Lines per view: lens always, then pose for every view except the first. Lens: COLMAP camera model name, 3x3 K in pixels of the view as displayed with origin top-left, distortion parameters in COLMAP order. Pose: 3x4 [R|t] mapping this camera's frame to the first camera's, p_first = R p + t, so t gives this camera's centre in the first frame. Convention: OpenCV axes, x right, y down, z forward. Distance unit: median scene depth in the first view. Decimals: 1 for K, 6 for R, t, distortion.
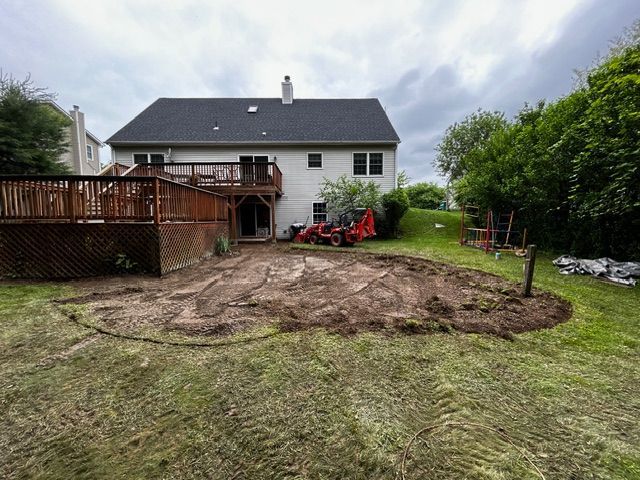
lens RADIAL K [[258.5, 0, 319.1], [0, 258.5, 242.8], [0, 0, 1]] dist [0.003450, -0.000005]
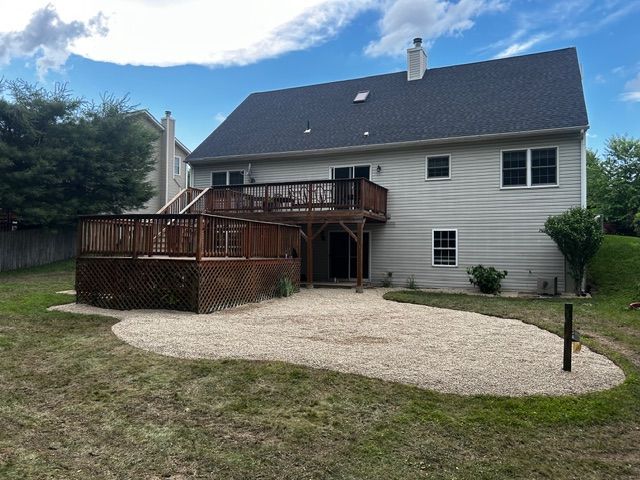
lens RADIAL K [[469.8, 0, 321.5], [0, 469.8, 238.7], [0, 0, 1]] dist [0.034576, -0.000264]
pose [[0.910830, 0.002978, -0.412770, 0.204886], [-0.052615, 0.992655, -0.108938, 0.004643], [0.409414, 0.120942, 0.904297, -0.168424]]
